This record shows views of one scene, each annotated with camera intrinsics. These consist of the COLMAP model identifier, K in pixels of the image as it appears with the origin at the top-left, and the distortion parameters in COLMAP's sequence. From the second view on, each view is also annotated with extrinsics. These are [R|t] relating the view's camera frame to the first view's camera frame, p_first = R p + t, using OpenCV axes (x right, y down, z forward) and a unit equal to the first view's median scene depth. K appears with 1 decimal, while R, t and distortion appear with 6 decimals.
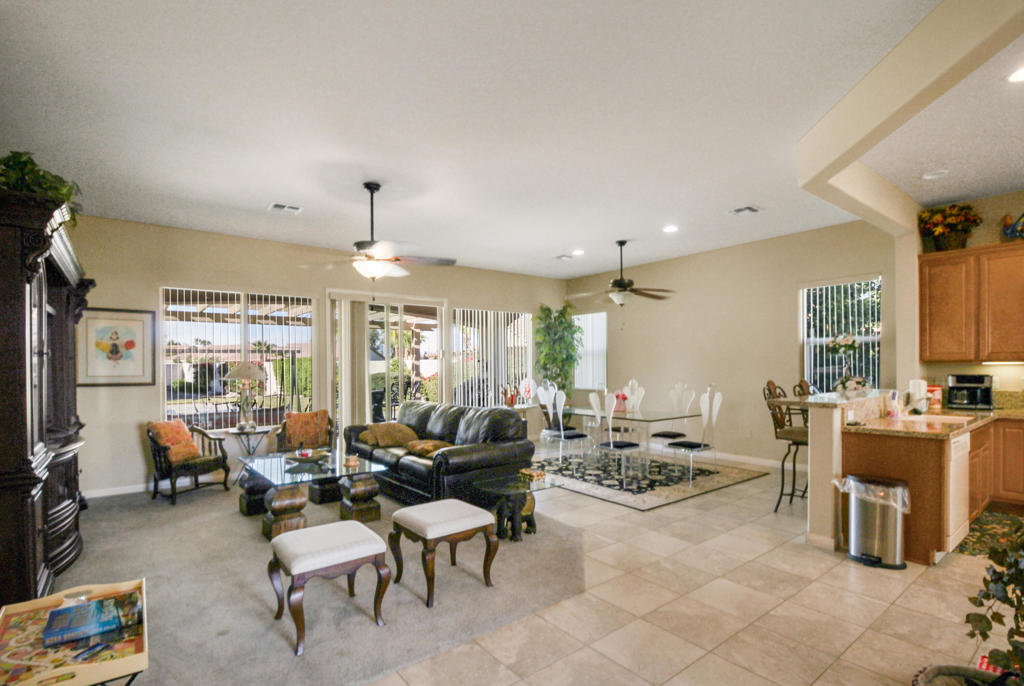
lens RADIAL K [[490.3, 0, 510.6], [0, 490.3, 371.5], [0, 0, 1]] dist [-0.003428, -0.000506]
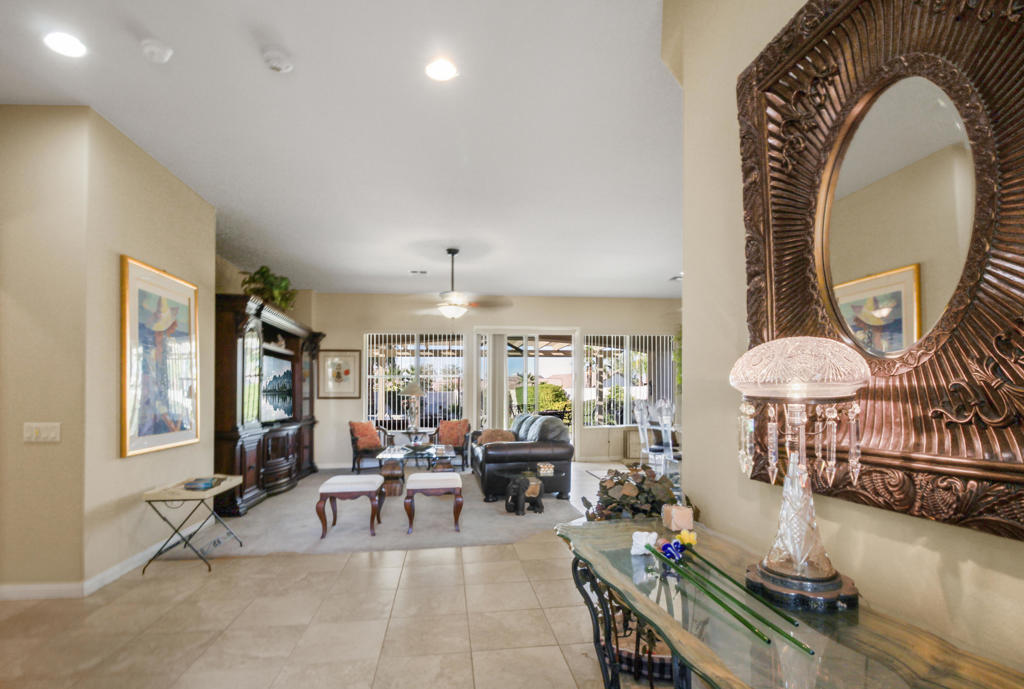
lens RADIAL K [[489.5, 0, 512.7], [0, 489.5, 390.4], [0, 0, 1]] dist [0.001593, 0.000035]
pose [[0.866897, -0.008891, -0.498409, 0.445788], [-0.001040, 0.999806, -0.019644, 0.032051], [0.498487, 0.017548, 0.866720, -0.082020]]
